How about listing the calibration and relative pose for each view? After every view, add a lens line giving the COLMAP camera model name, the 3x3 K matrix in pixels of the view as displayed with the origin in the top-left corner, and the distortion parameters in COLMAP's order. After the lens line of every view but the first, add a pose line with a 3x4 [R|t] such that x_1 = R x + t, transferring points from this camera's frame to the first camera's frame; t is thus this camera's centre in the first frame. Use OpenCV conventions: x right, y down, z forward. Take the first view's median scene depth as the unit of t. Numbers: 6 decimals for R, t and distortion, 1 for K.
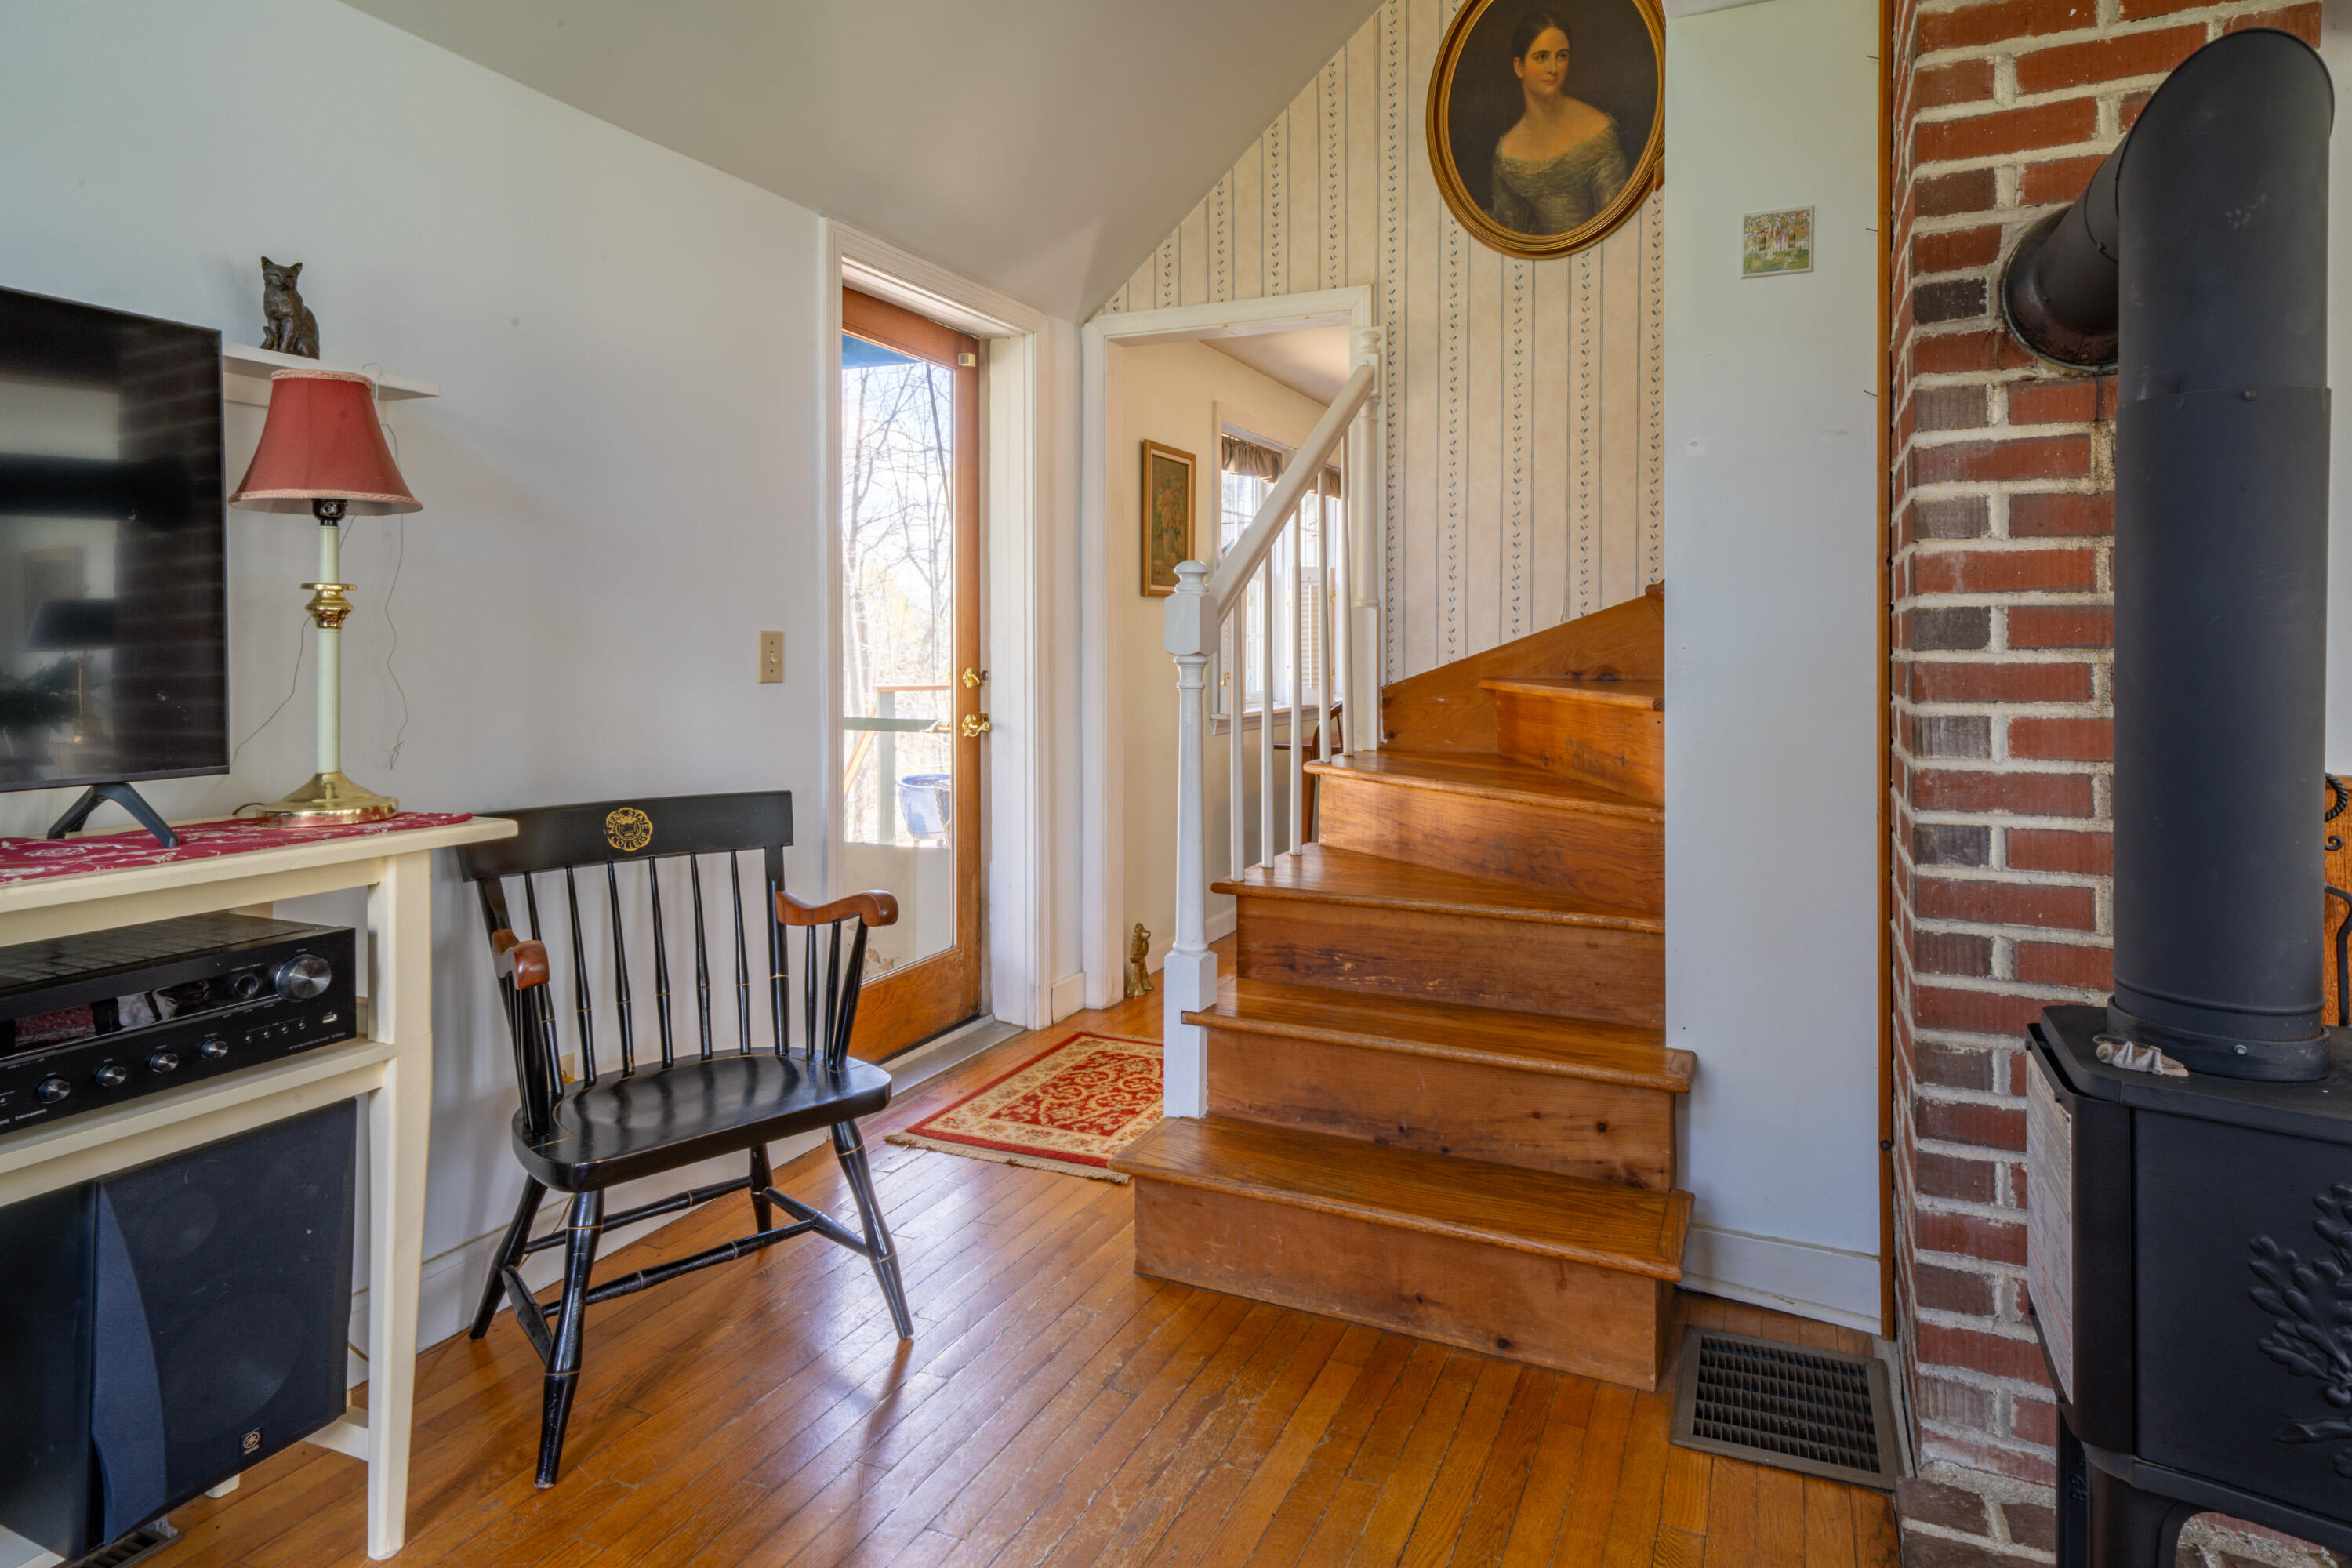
lens RADIAL K [[1252.6, 0, 1180.5], [0, 1252.6, 671.1], [0, 0, 1]] dist [0.011540, 0.000607]
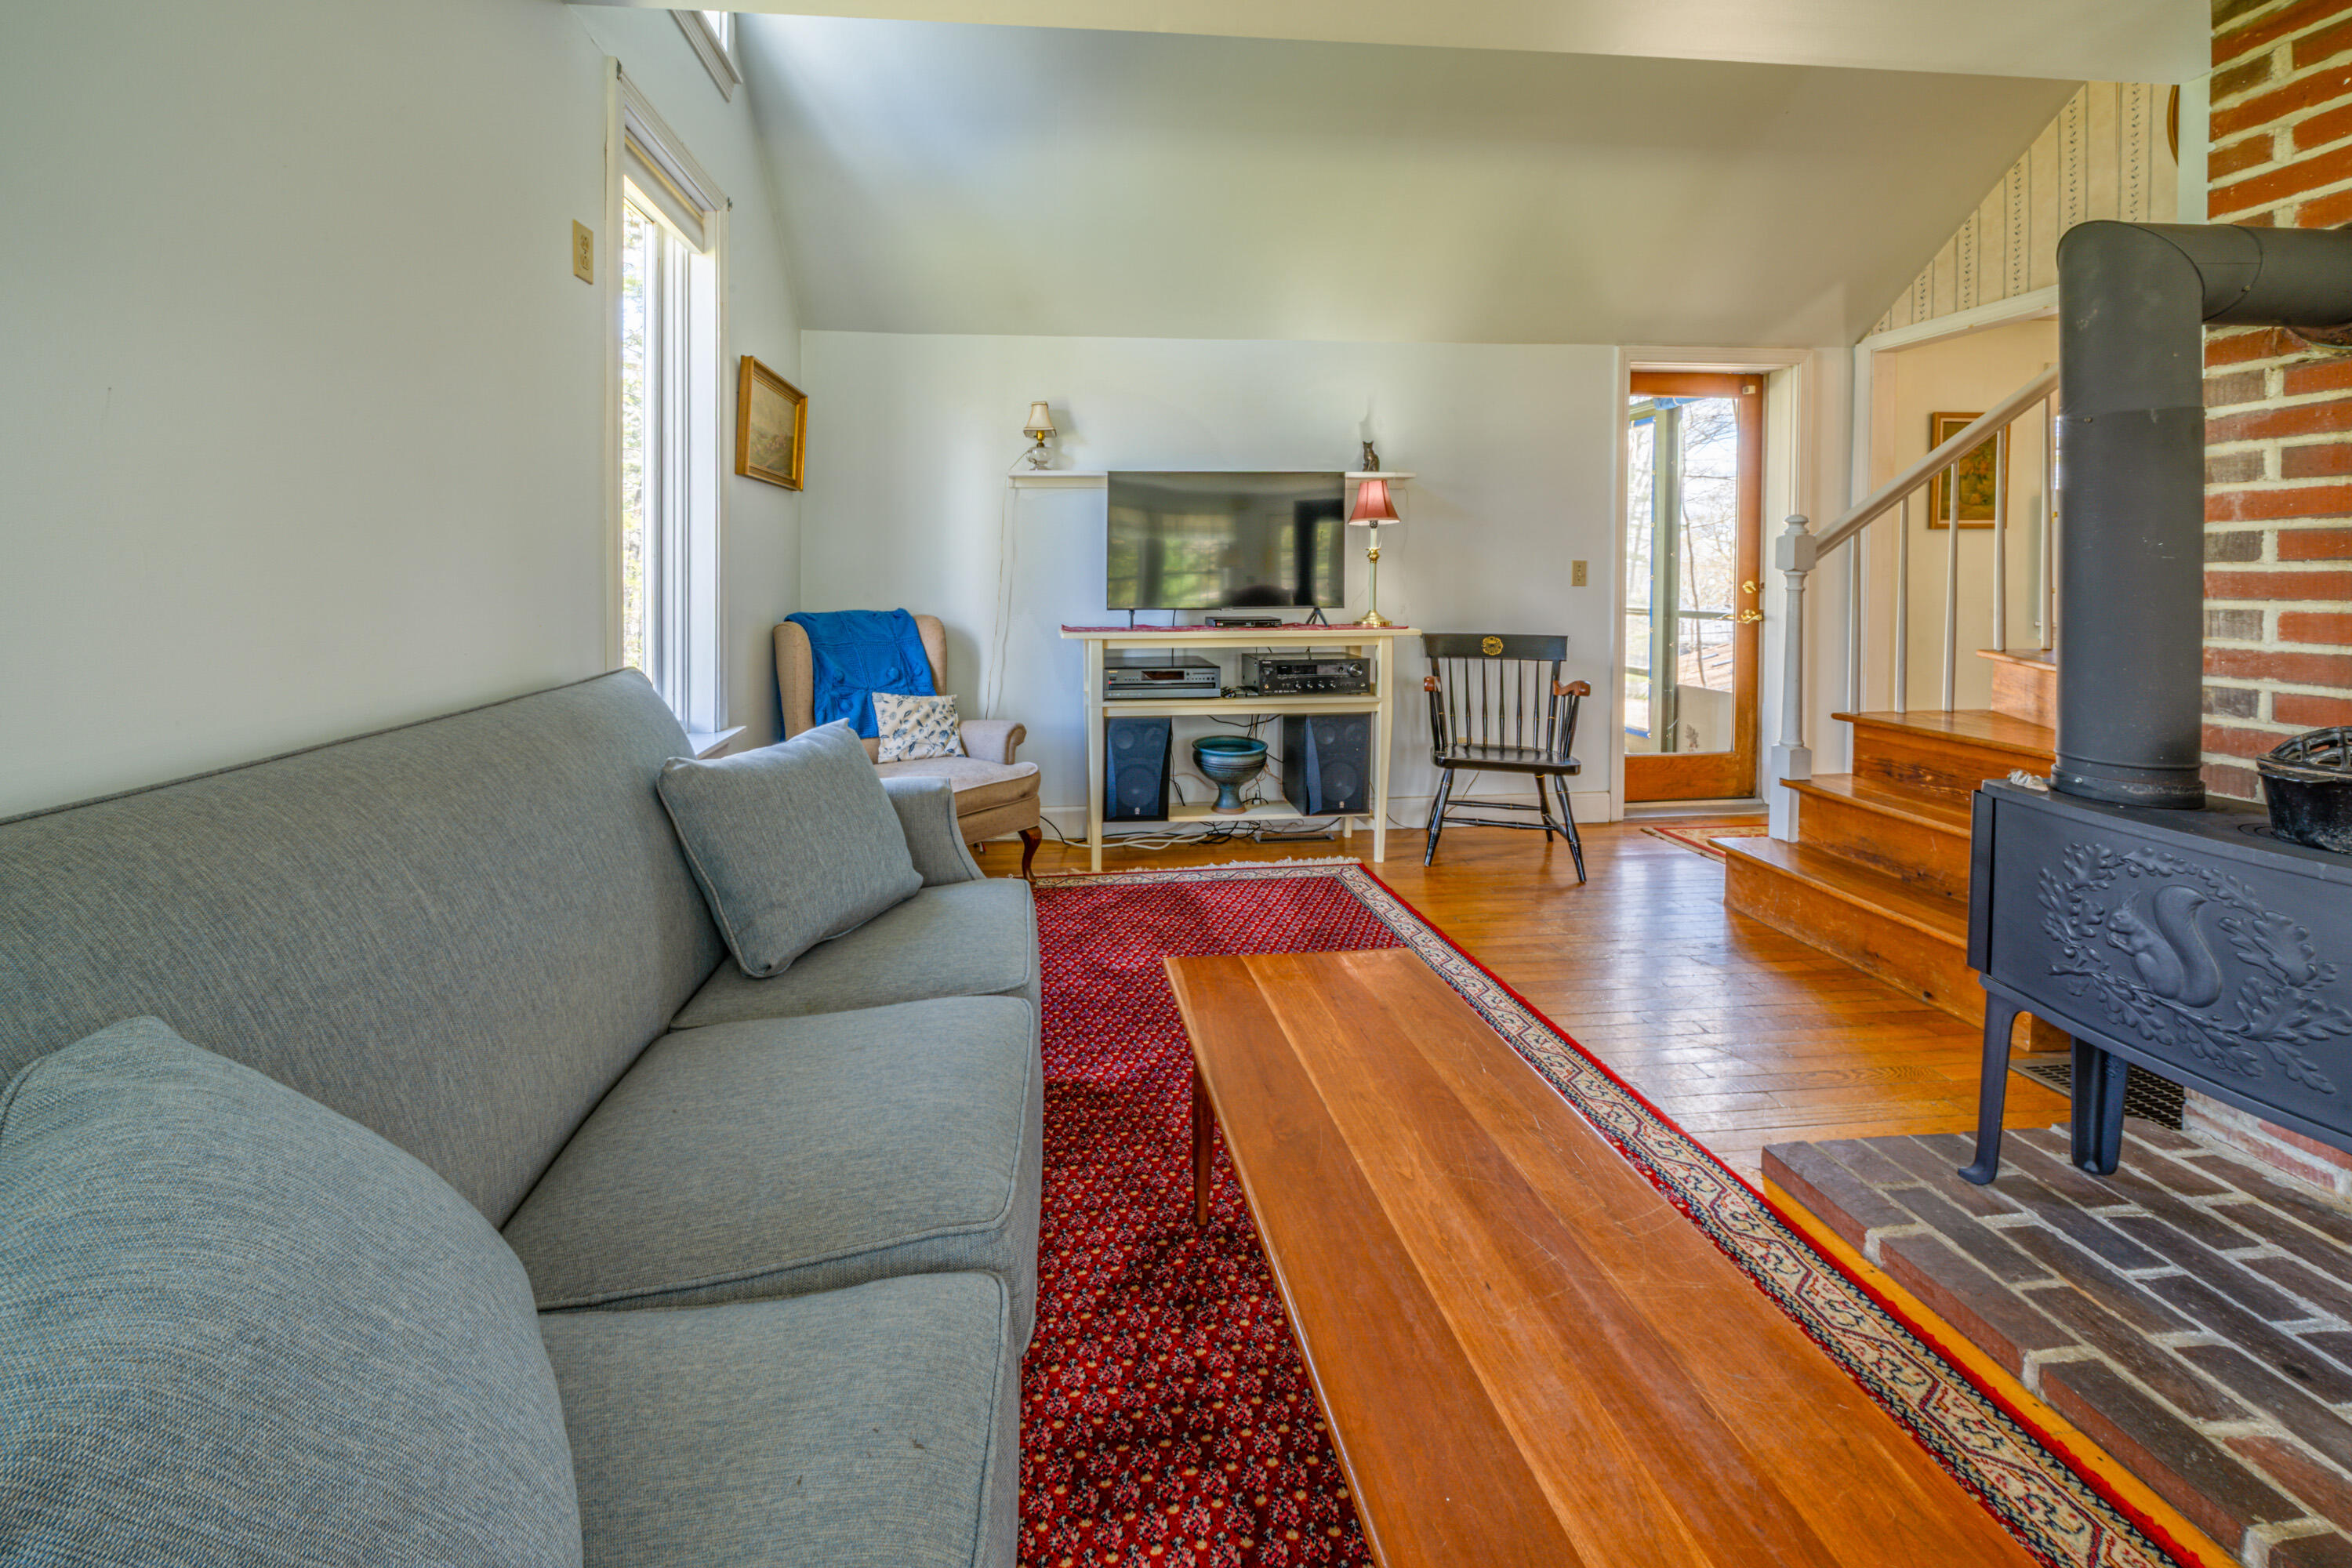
lens RADIAL K [[825.0, 0, 1182.3], [0, 825.0, 742.6], [0, 0, 1]] dist [-0.017035, 0.000035]
pose [[0.559167, 0.158437, -0.813775, 0.511002], [-0.006420, 0.982368, 0.186850, 0.015763], [0.829030, -0.099256, 0.550325, -0.356983]]
